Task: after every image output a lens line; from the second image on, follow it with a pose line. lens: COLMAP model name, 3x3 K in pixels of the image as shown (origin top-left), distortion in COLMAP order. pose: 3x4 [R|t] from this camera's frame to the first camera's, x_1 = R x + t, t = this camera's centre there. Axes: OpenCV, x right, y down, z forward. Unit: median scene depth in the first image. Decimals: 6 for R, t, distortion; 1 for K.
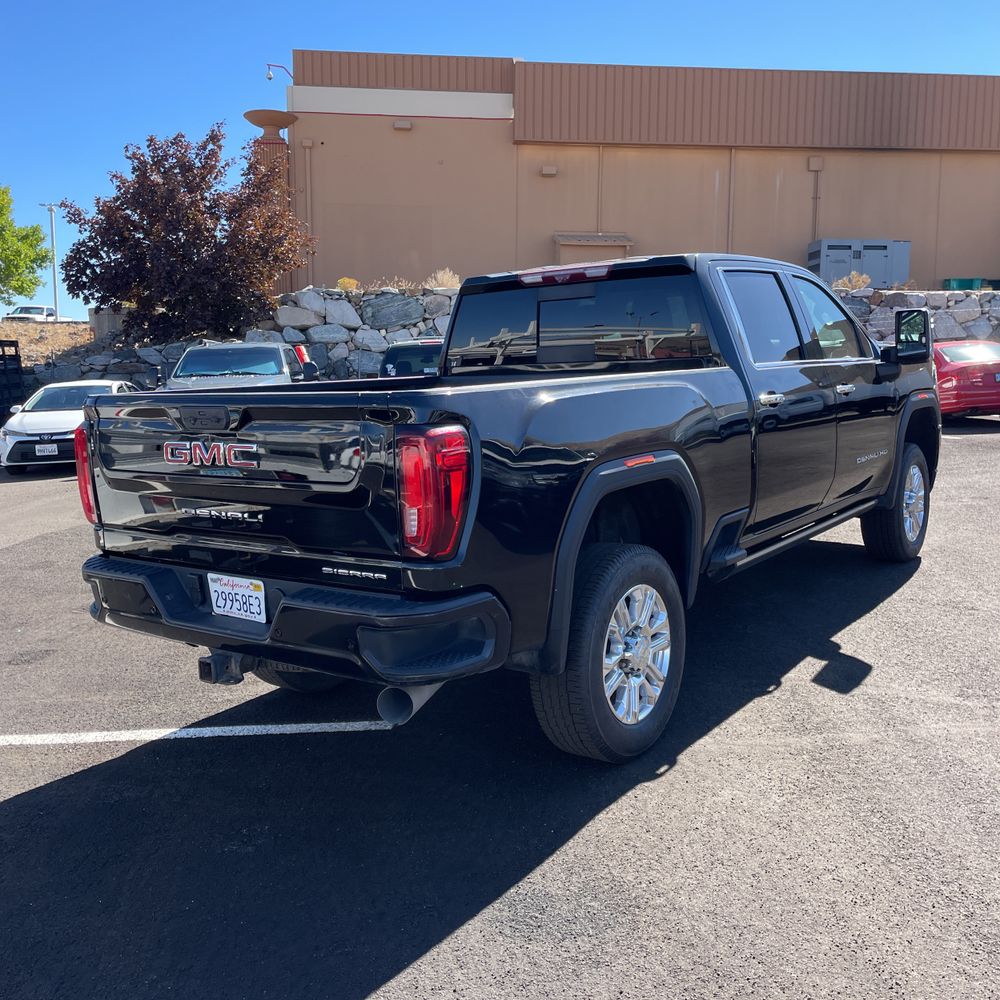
lens RADIAL K [[1018.0, 0, 504.2], [0, 1018.0, 490.9], [0, 0, 1]] dist [0.040760, 0.000000]
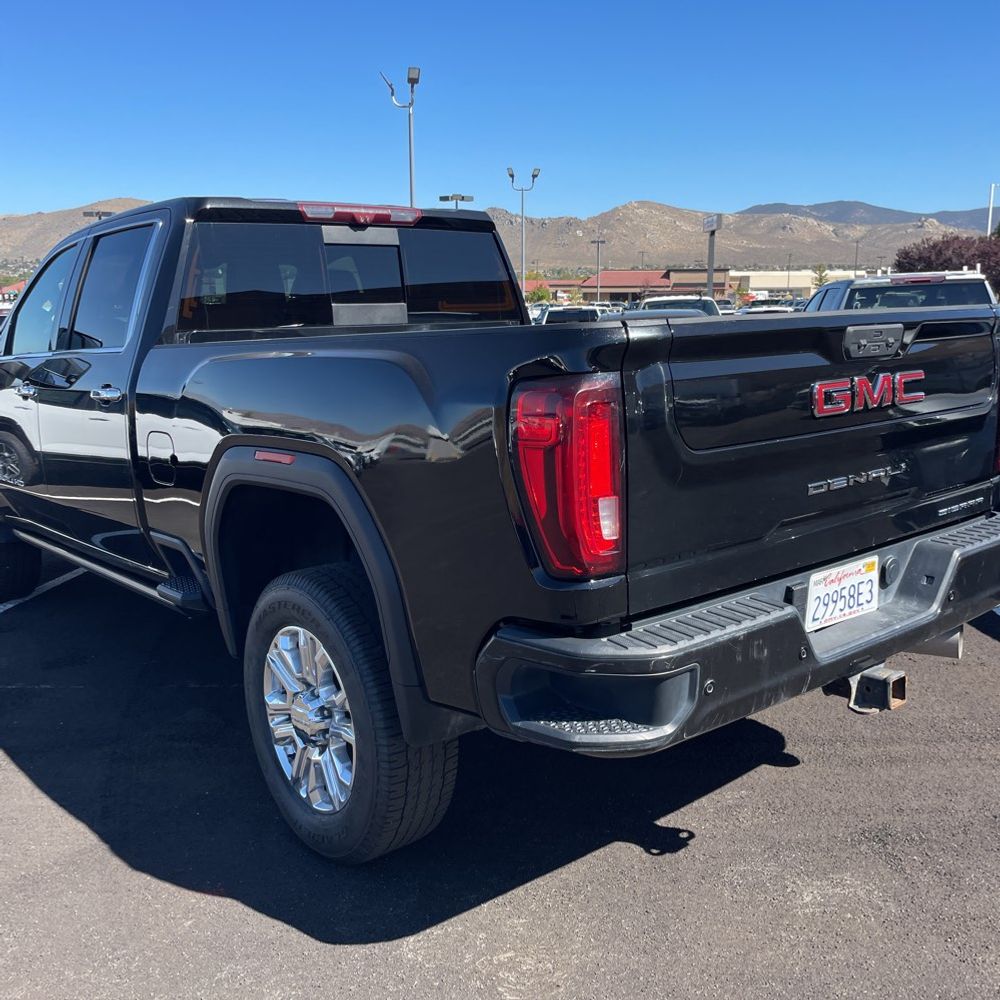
lens RADIAL K [[1018.0, 0, 501.6], [0, 1018.0, 498.8], [0, 0, 1]] dist [0.040760, 0.000000]
pose [[0.246445, -0.125544, 0.960991, -0.819168], [0.165160, 0.982510, 0.086000, -0.052165], [-0.954980, 0.137523, 0.262870, 0.834988]]
